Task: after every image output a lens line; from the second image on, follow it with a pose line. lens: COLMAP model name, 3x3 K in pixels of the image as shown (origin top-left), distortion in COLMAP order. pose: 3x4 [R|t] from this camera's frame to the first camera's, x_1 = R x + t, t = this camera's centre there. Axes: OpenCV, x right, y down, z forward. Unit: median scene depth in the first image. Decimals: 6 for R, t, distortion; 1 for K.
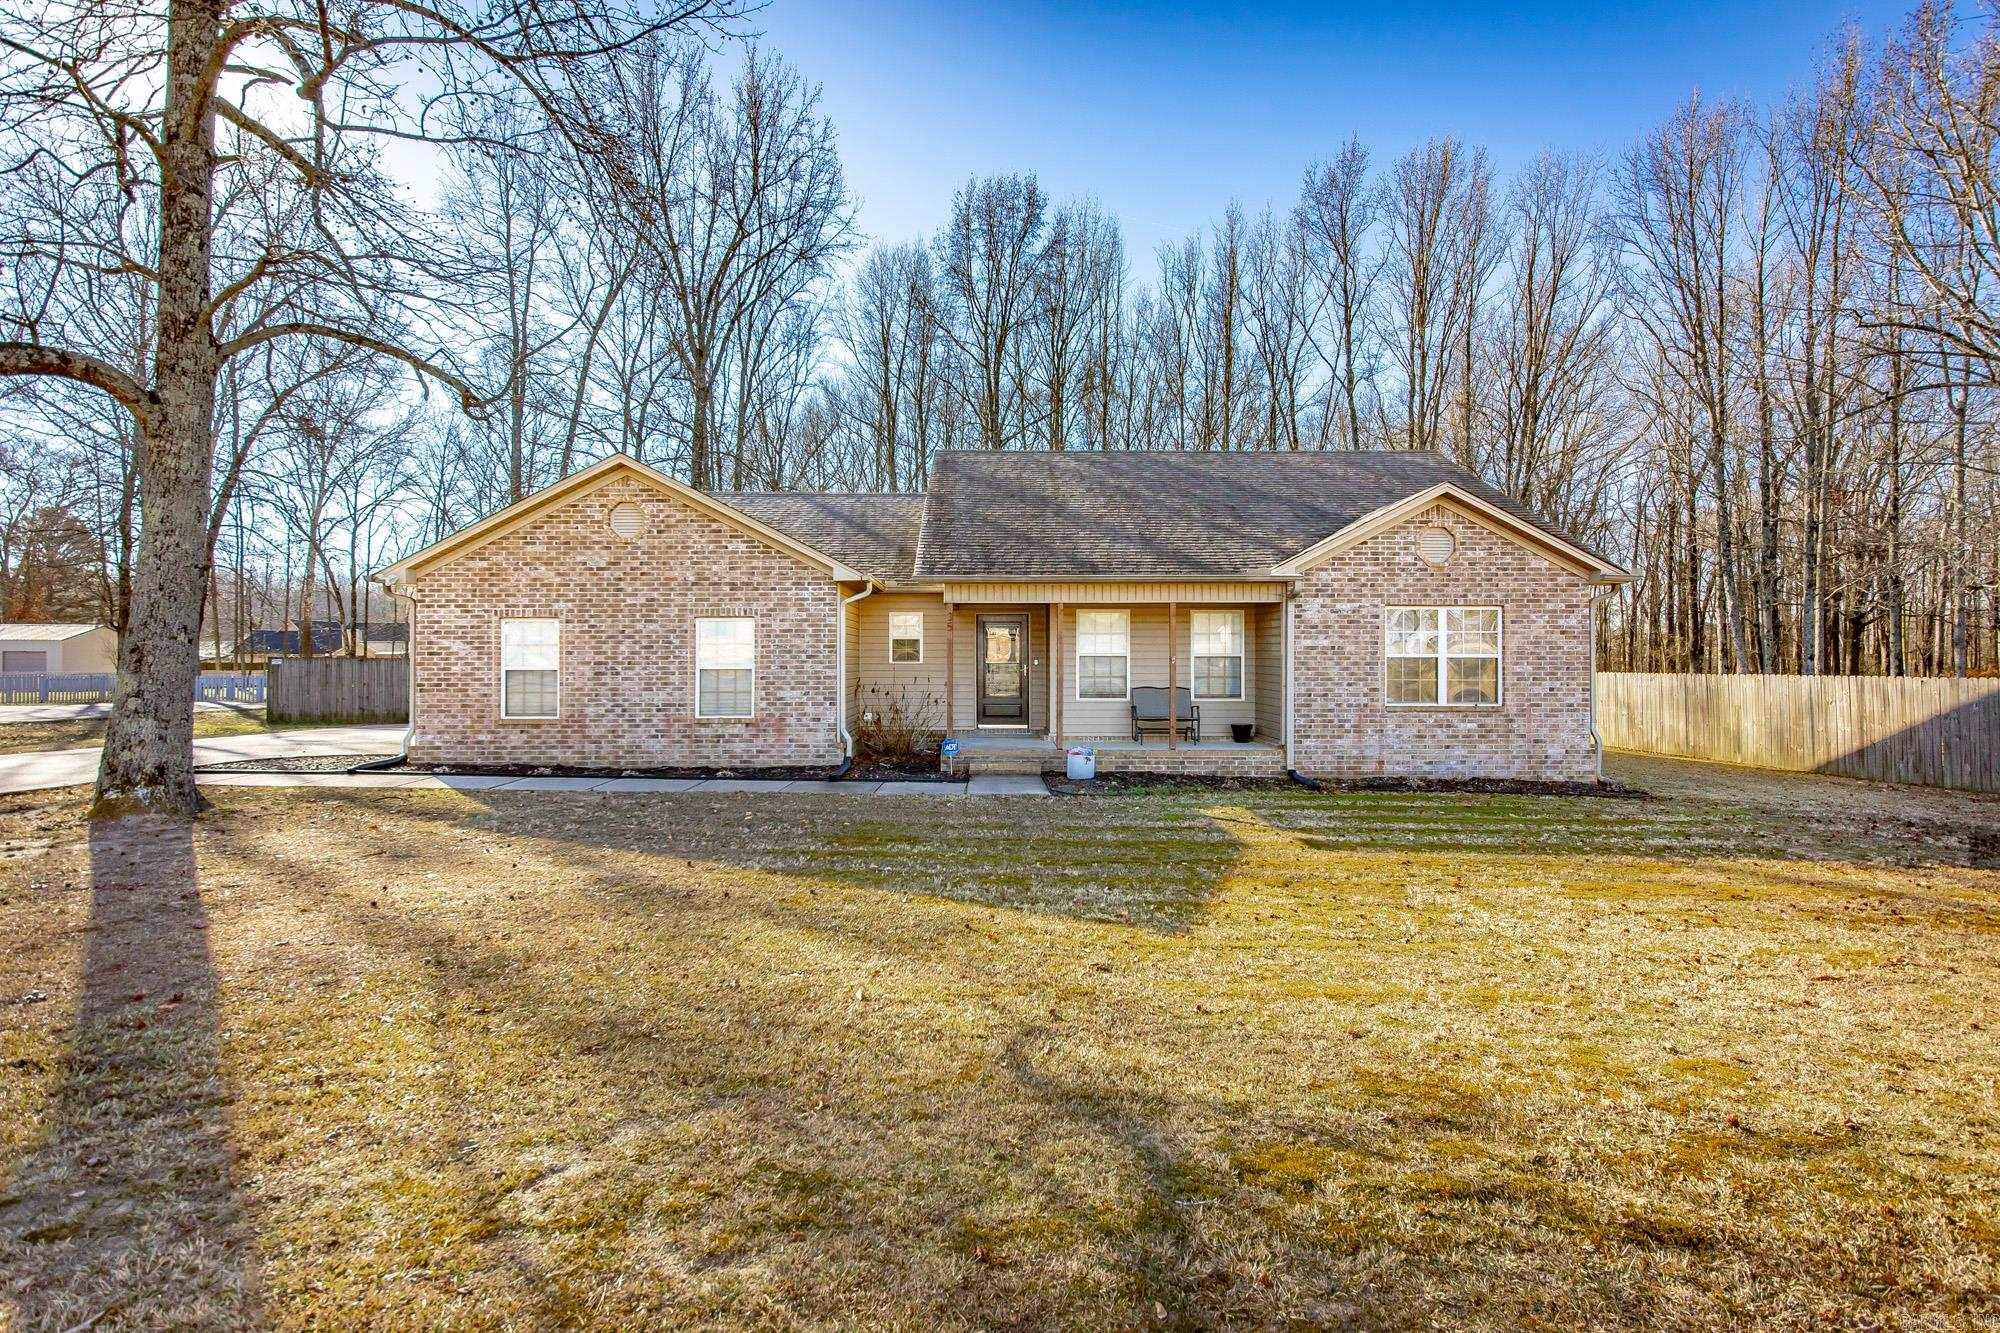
lens RADIAL K [[963.2, 0, 1000.0], [0, 963.2, 666.5], [0, 0, 1]] dist [-0.000398, -0.028065]
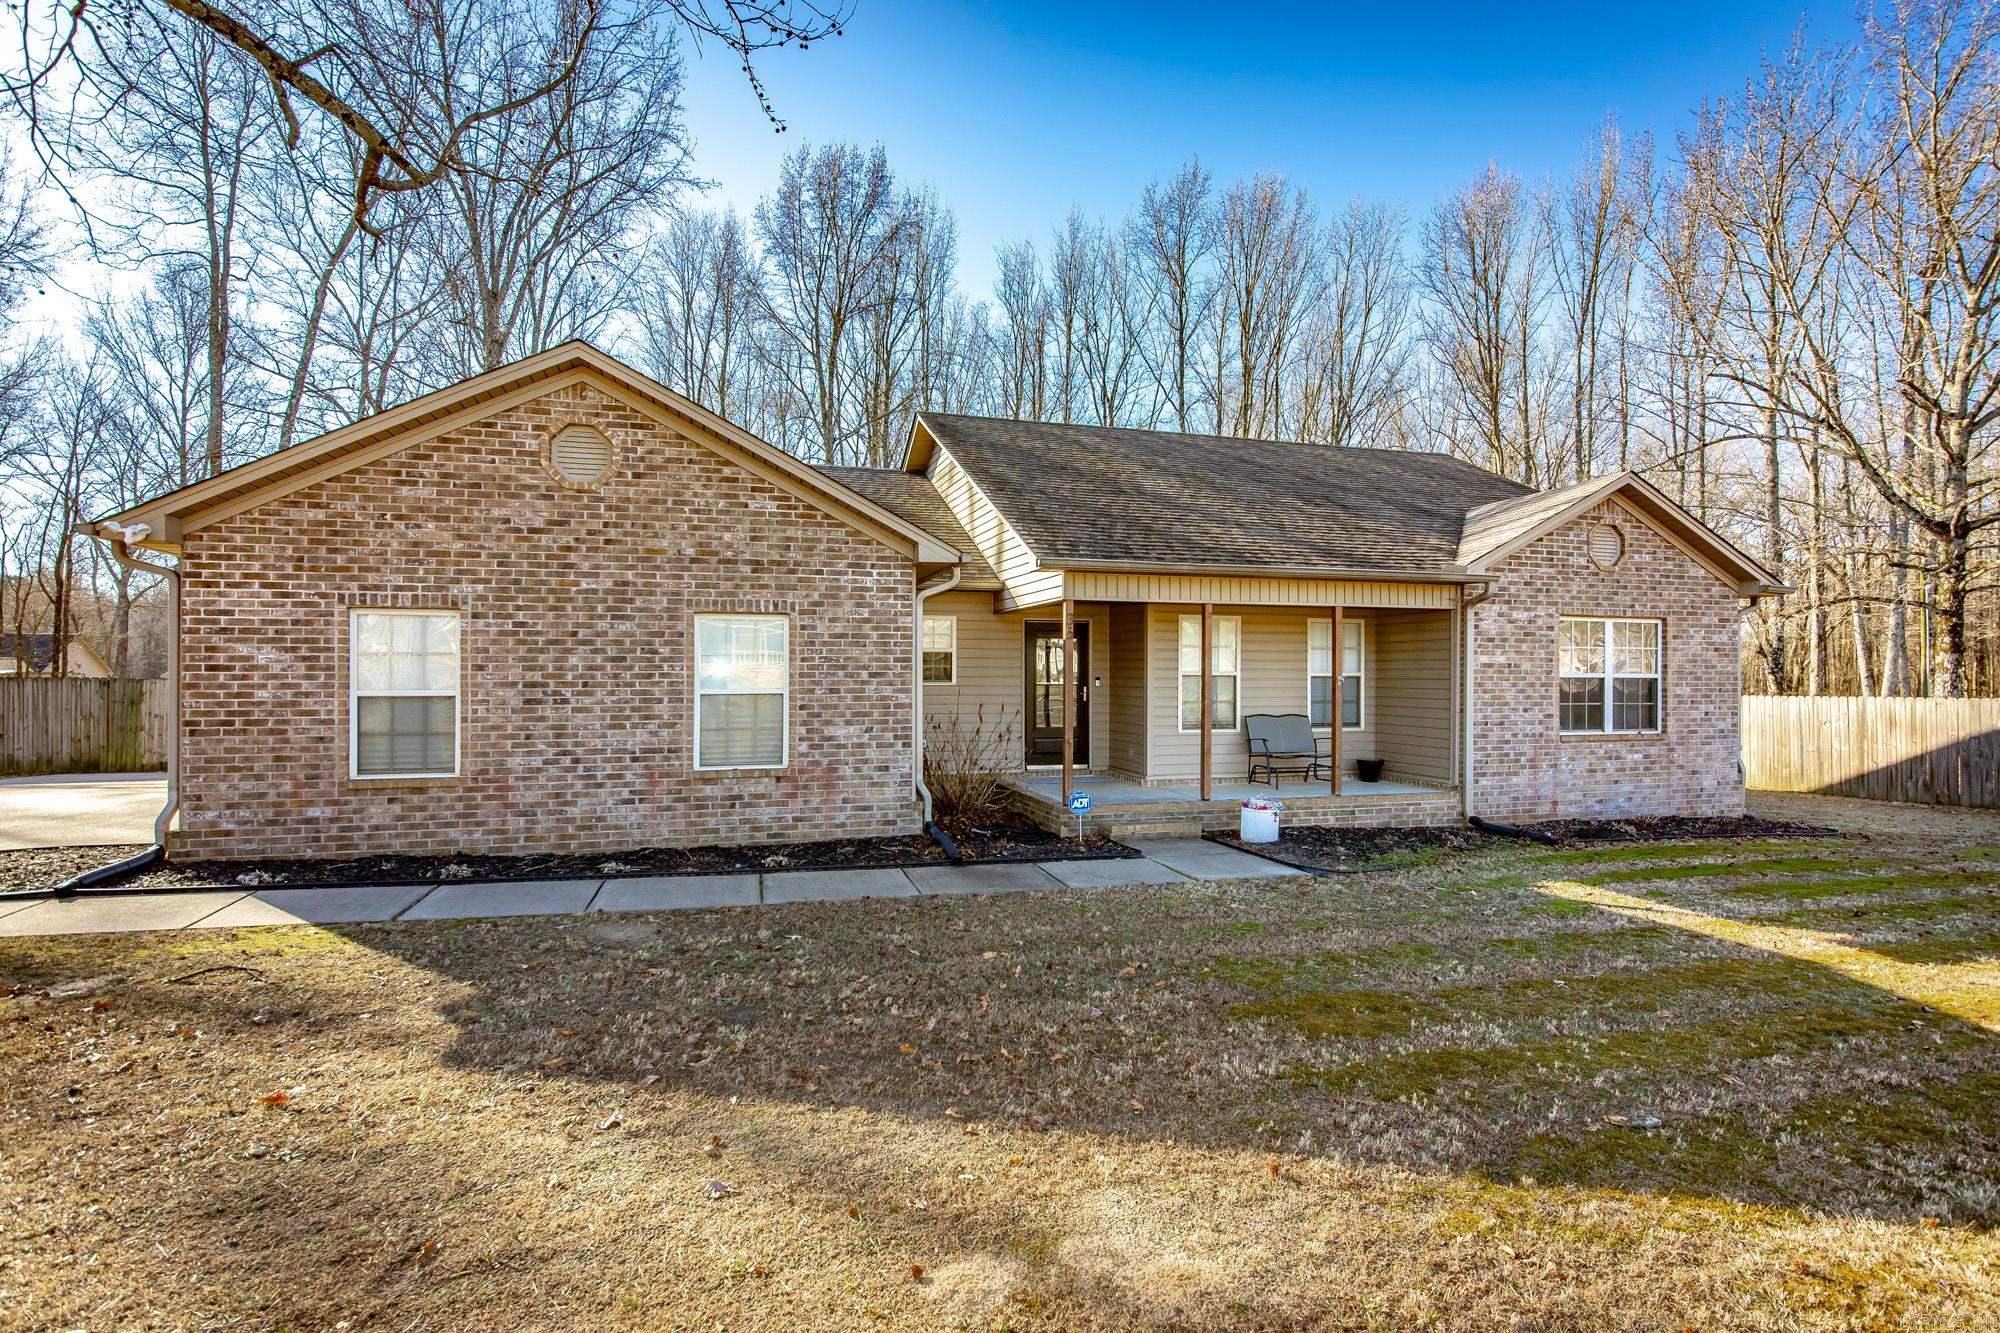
lens RADIAL K [[952.7, 0, 999.3], [0, 952.7, 693.5], [0, 0, 1]] dist [-0.021585, -0.000007]
pose [[0.963716, -0.002941, 0.266914, -0.290122], [0.002240, 0.999993, 0.002932, 0.001097], [-0.266920, -0.002228, 0.963716, 0.338178]]
